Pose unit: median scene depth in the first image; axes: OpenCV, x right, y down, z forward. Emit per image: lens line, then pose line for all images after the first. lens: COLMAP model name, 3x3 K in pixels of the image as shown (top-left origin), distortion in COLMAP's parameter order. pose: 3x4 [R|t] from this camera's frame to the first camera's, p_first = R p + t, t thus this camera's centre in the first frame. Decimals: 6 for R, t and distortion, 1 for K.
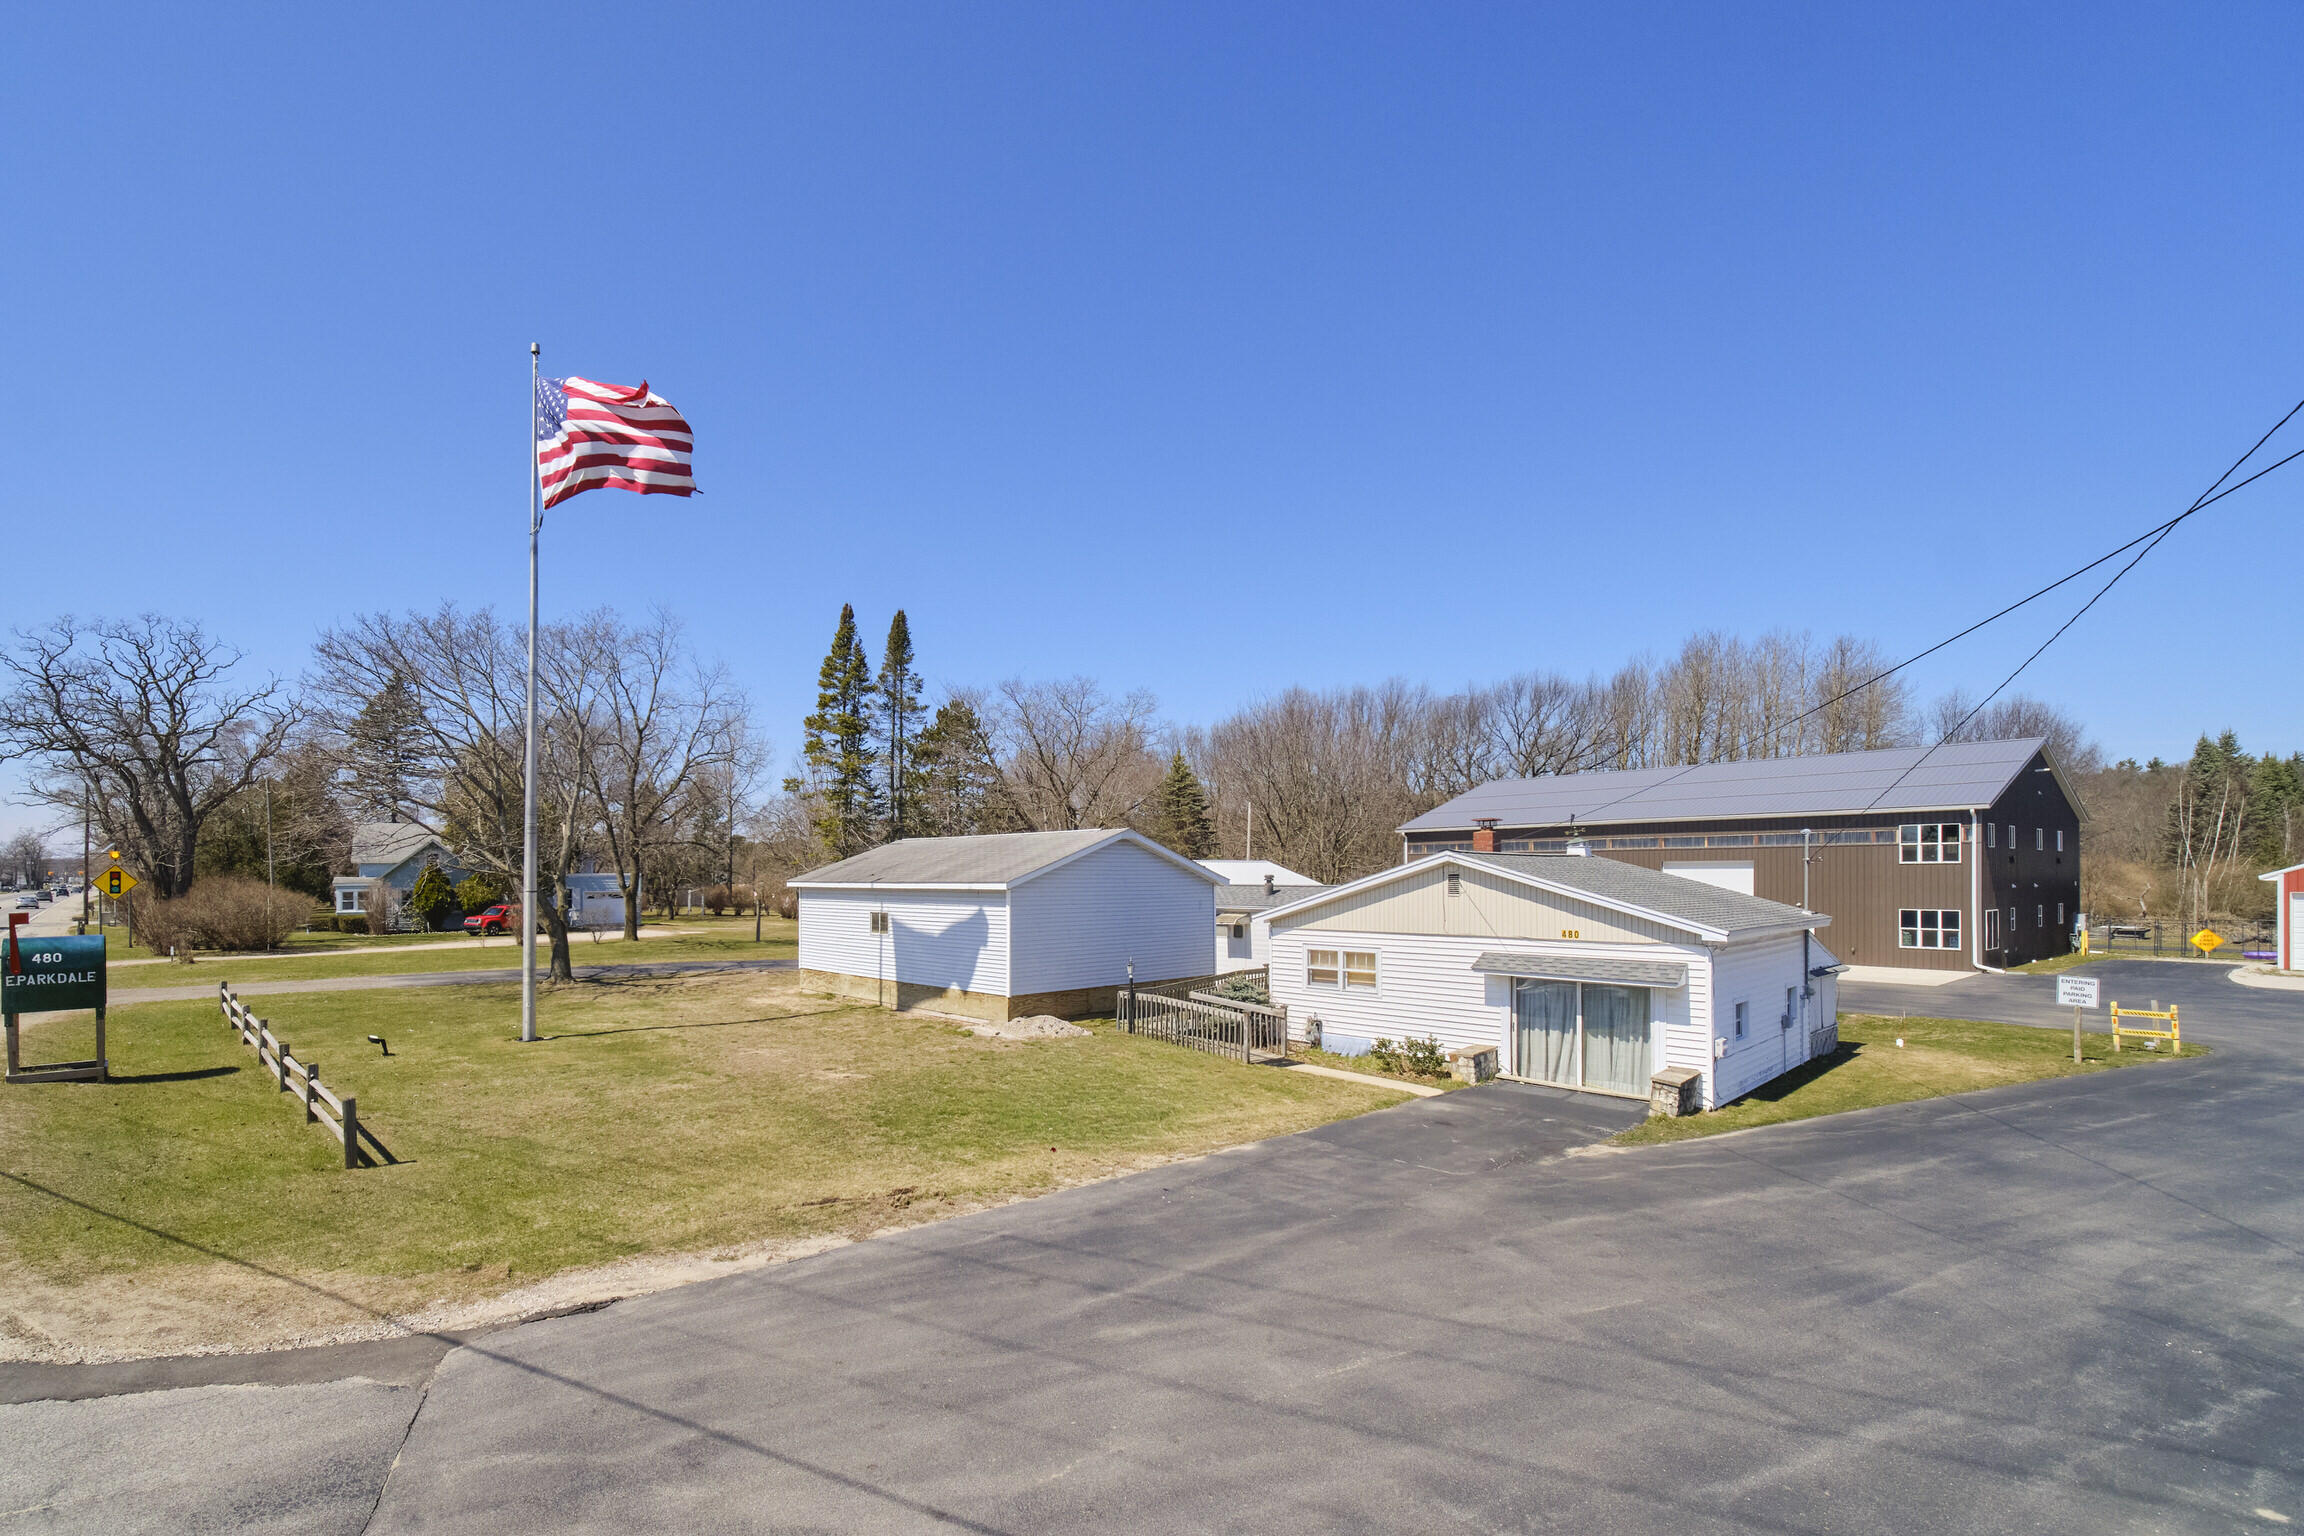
lens RADIAL K [[989.5, 0, 1089.5], [0, 989.5, 877.0], [0, 0, 1]] dist [0.001162, 0.000317]
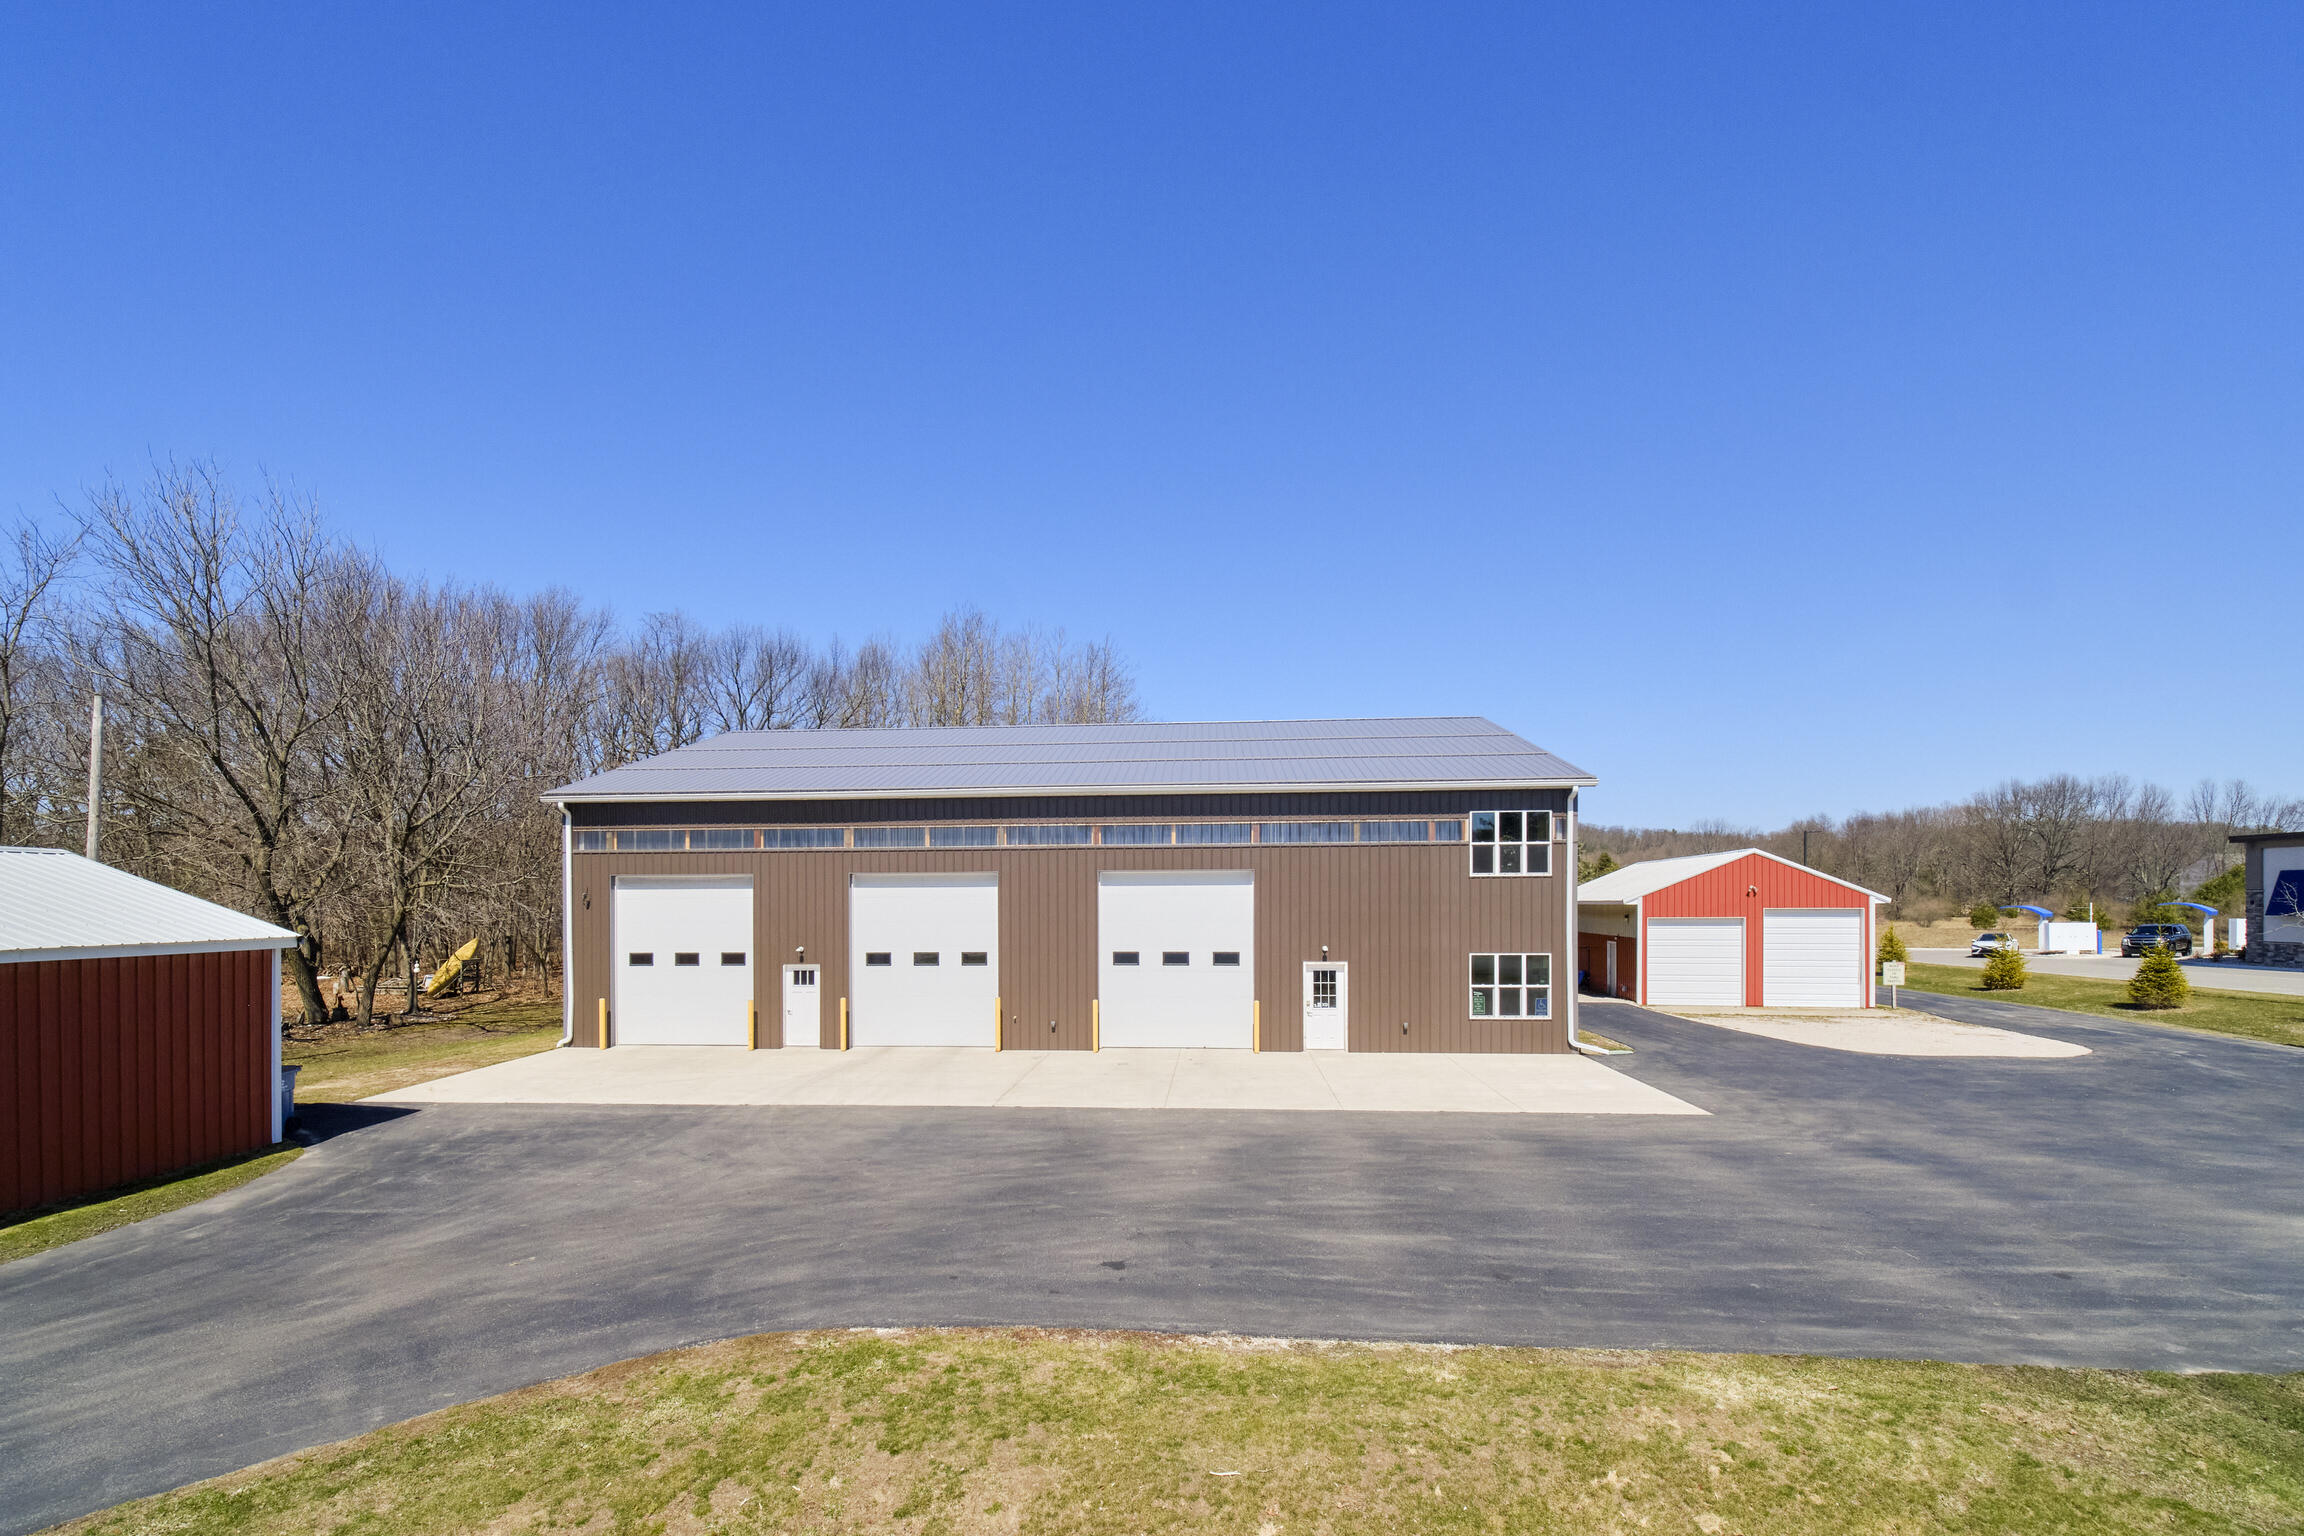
lens RADIAL K [[979.7, 0, 1141.3], [0, 979.7, 908.3], [0, 0, 1]] dist [-0.001296, 0.000352]
pose [[0.653767, -0.002860, 0.756690, 0.246664], [0.000827, 0.999995, 0.003065, 0.003672], [-0.756695, -0.001378, 0.653766, 0.755570]]
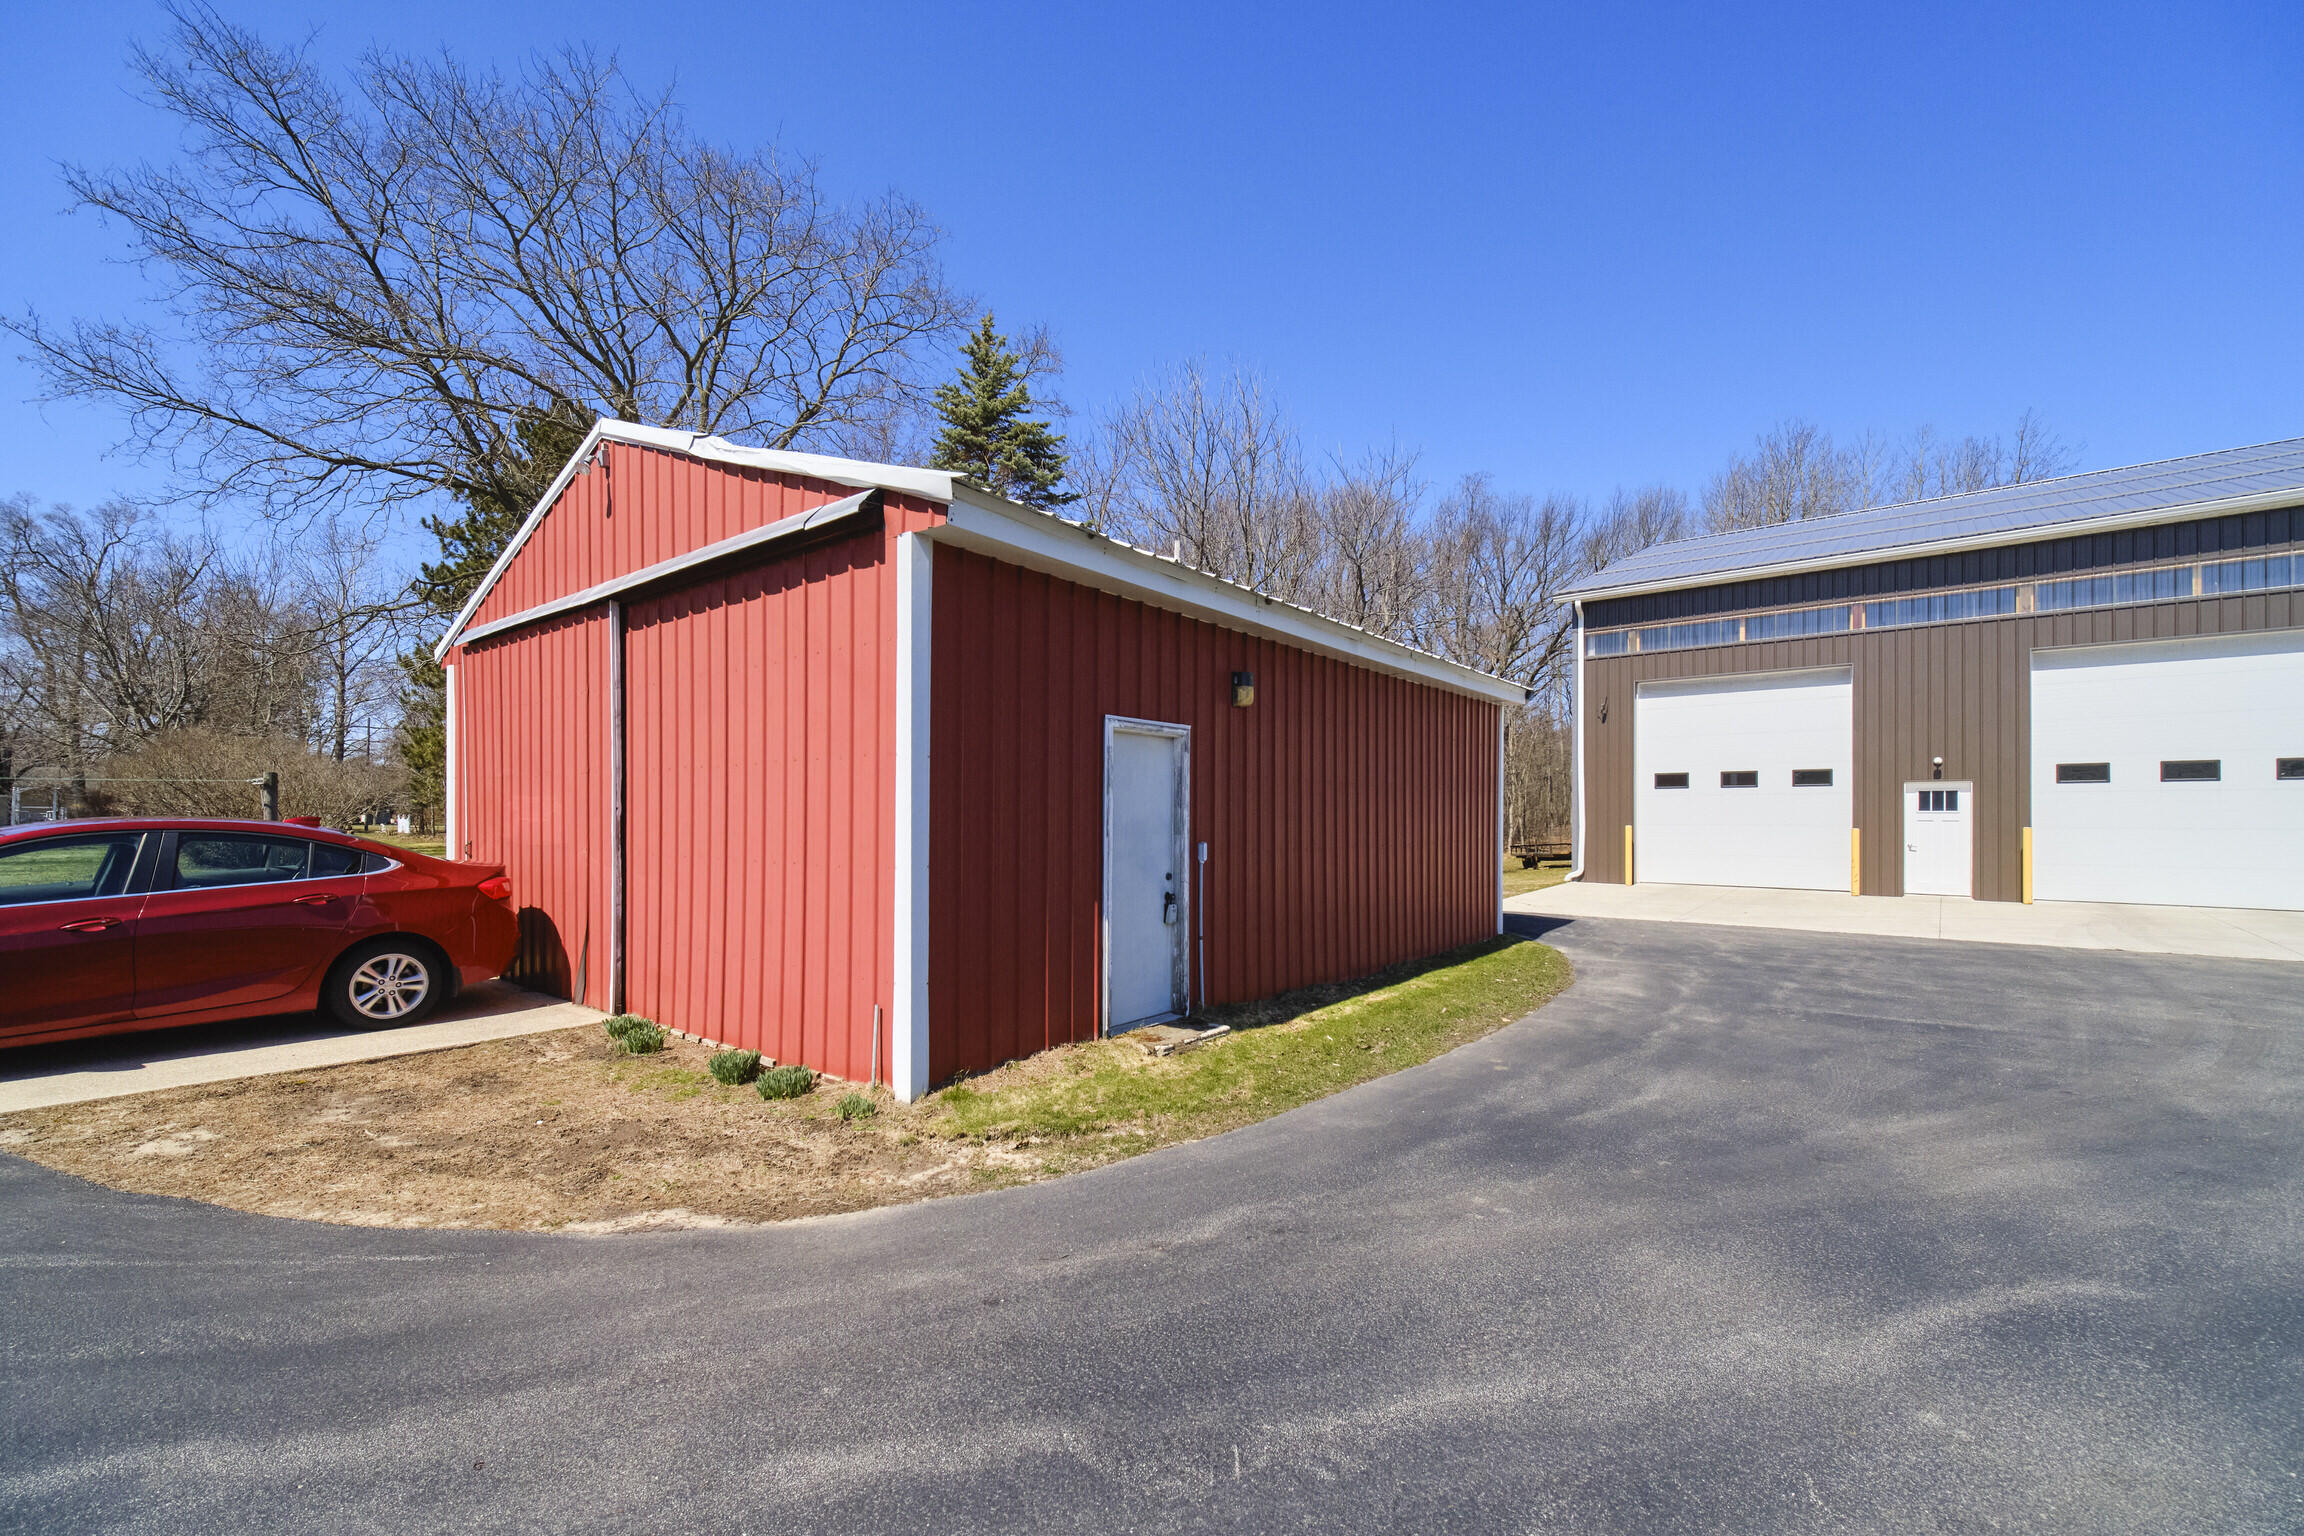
lens RADIAL K [[933.5, 0, 1146.6], [0, 933.5, 812.3], [0, 0, 1]] dist [-0.000412, -0.000093]
pose [[0.972810, 0.007377, 0.231486, 0.125974], [-0.007360, 0.999972, -0.000935, 0.056574], [-0.231486, -0.000794, 0.972838, 0.984711]]
